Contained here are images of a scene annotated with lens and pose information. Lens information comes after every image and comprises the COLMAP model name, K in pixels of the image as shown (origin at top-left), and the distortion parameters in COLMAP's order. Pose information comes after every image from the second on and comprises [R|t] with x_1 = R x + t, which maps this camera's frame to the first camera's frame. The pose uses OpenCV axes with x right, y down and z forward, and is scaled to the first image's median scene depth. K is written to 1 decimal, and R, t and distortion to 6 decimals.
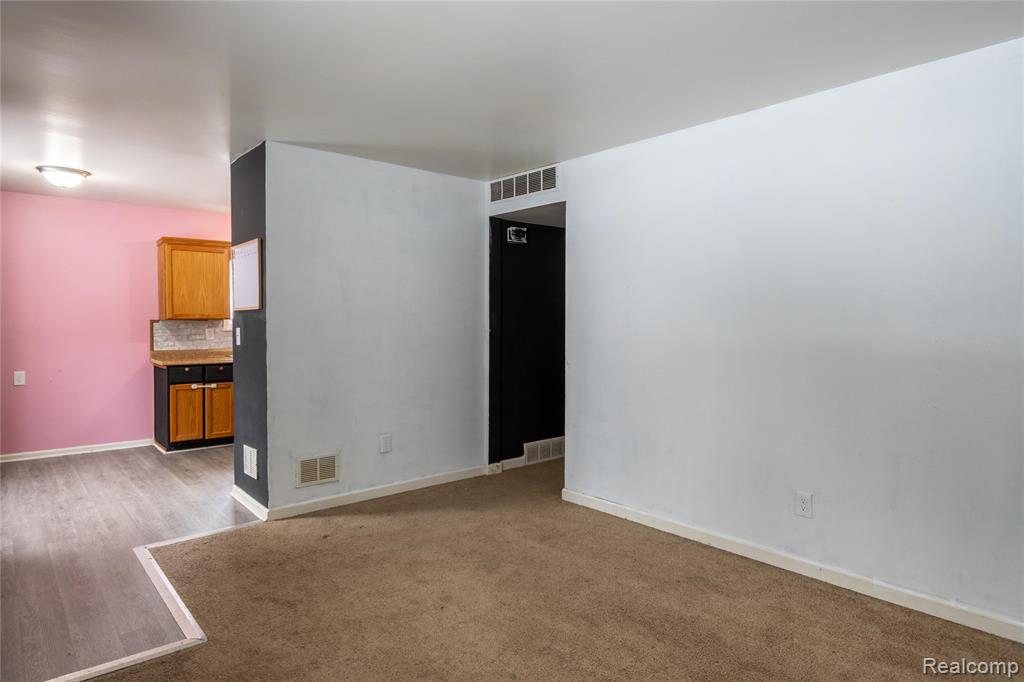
lens RADIAL K [[586.7, 0, 512.2], [0, 586.7, 332.8], [0, 0, 1]] dist [-0.000728, -0.000774]
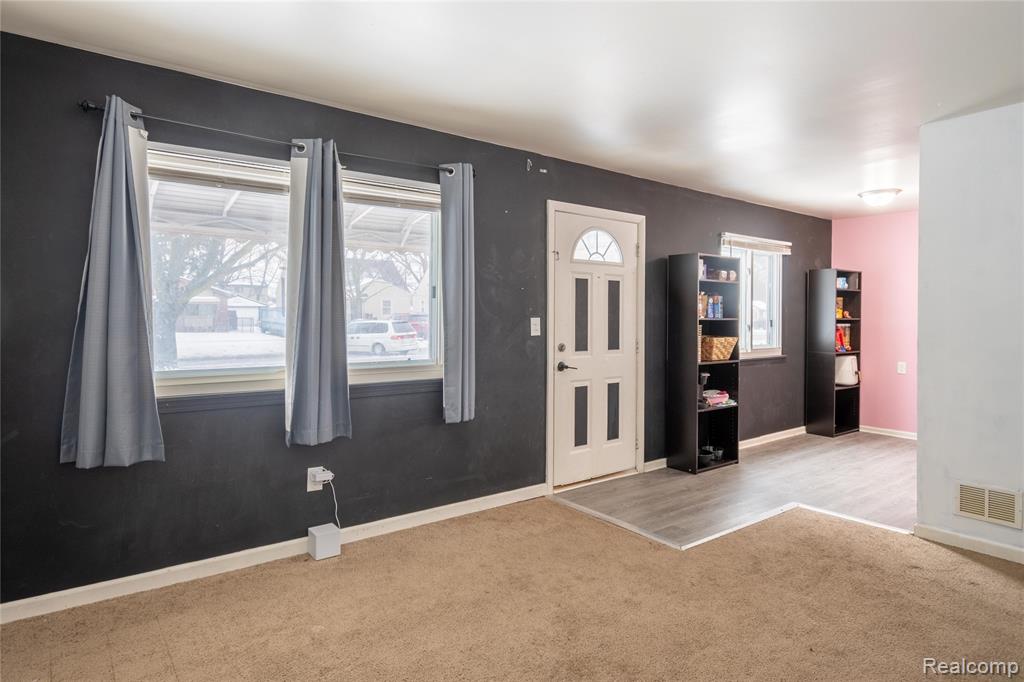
lens RADIAL K [[579.3, 0, 529.5], [0, 579.3, 314.7], [0, 0, 1]] dist [-0.000999, -0.001930]
pose [[-0.054392, -0.005606, -0.998504, 0.342972], [-0.028232, 0.999593, -0.004074, -0.003913], [0.998120, 0.027968, -0.054529, 0.281269]]
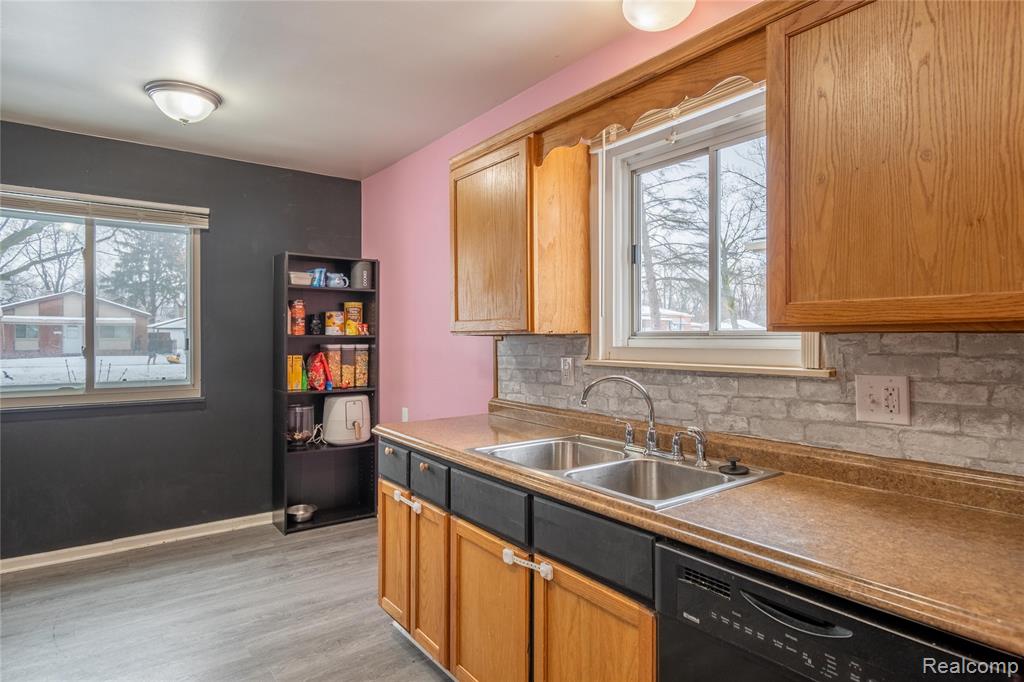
lens RADIAL K [[586.7, 0, 512.2], [0, 586.7, 332.8], [0, 0, 1]] dist [-0.000728, -0.000774]
pose [[-0.086586, -0.009397, -0.996200, -0.132722], [-0.023562, 0.999695, -0.007382, -0.021410], [0.995966, 0.022834, -0.086781, 1.083127]]
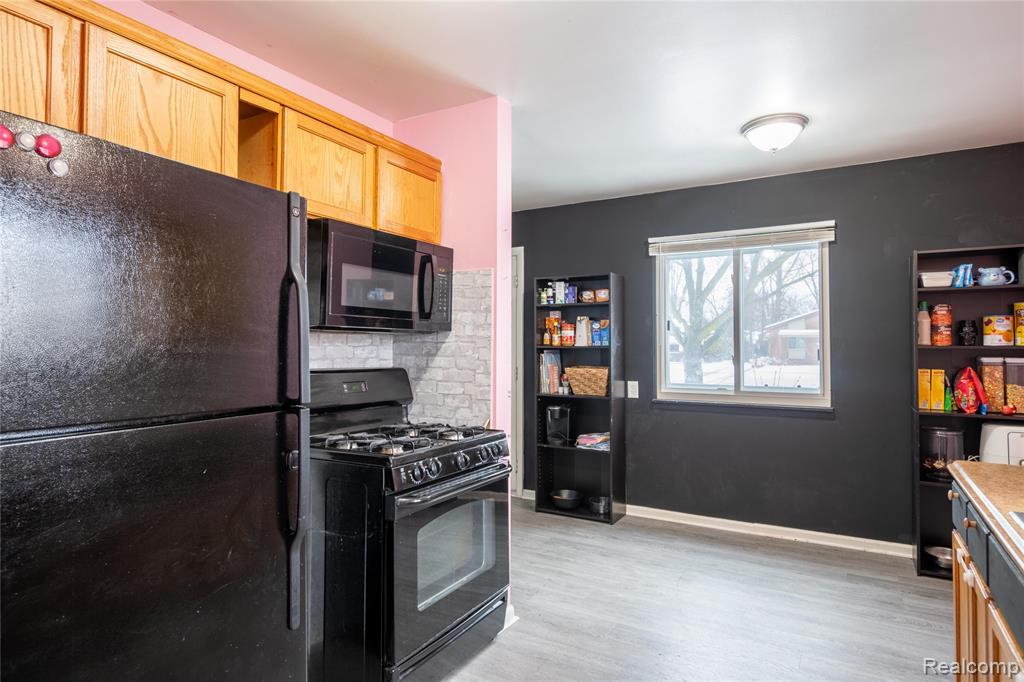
lens RADIAL K [[578.3, 0, 514.3], [0, 578.3, 330.7], [0, 0, 1]] dist [0.026526, 0.000344]
pose [[-0.948610, -0.012490, -0.316200, -0.204717], [-0.010982, 0.999918, -0.006552, -0.024203], [0.316256, -0.002742, -0.948670, 1.191113]]
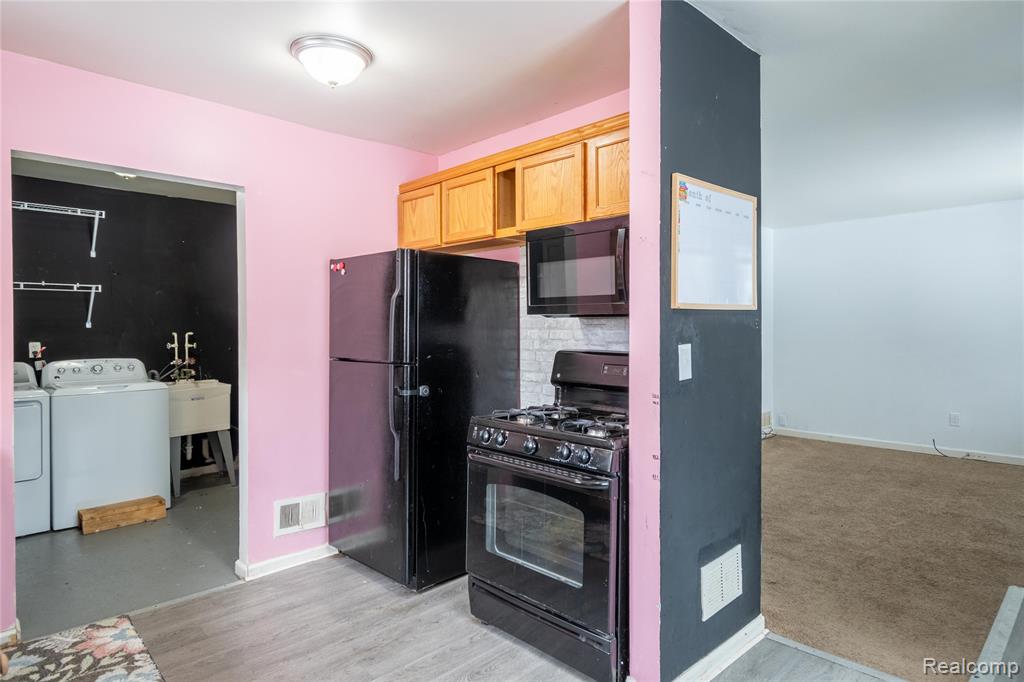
lens RADIAL K [[586.7, 0, 512.2], [0, 586.7, 332.8], [0, 0, 1]] dist [-0.000728, -0.000774]
pose [[-0.042517, -0.013767, 0.999001, -0.685030], [0.025835, 0.999556, 0.014874, -0.021776], [-0.998762, 0.026442, -0.042143, 0.838673]]
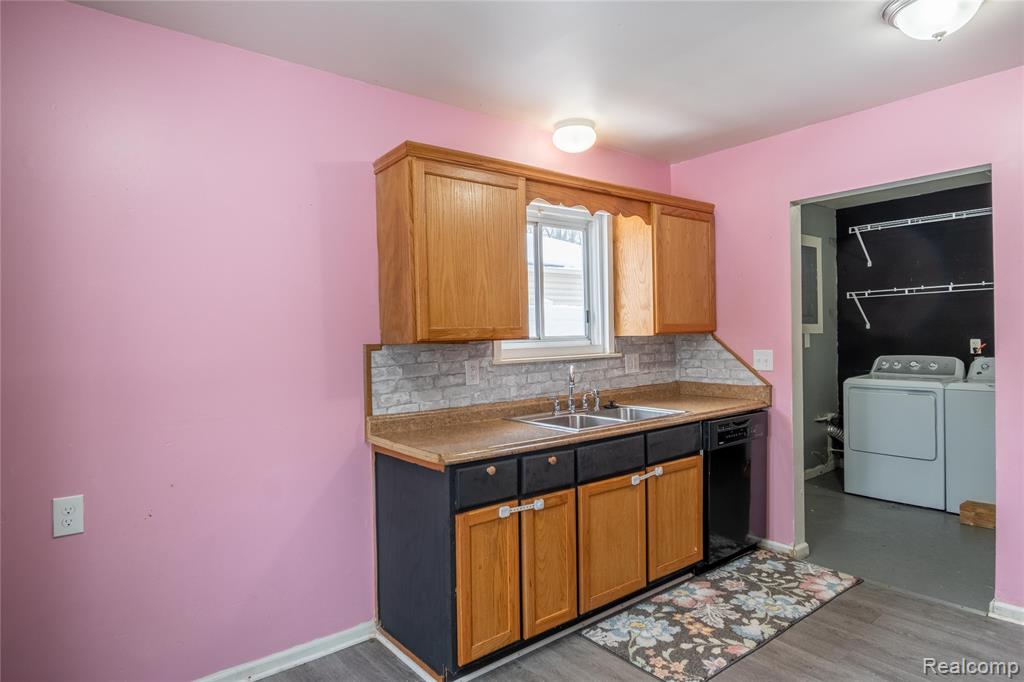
lens RADIAL K [[590.5, 0, 529.1], [0, 590.5, 340.4], [0, 0, 1]] dist [0.001190, 0.000175]
pose [[0.999292, -0.025565, -0.027599, -0.497470], [0.025190, 0.999587, -0.013856, -0.016599], [0.027942, 0.013151, 0.999523, 0.587241]]
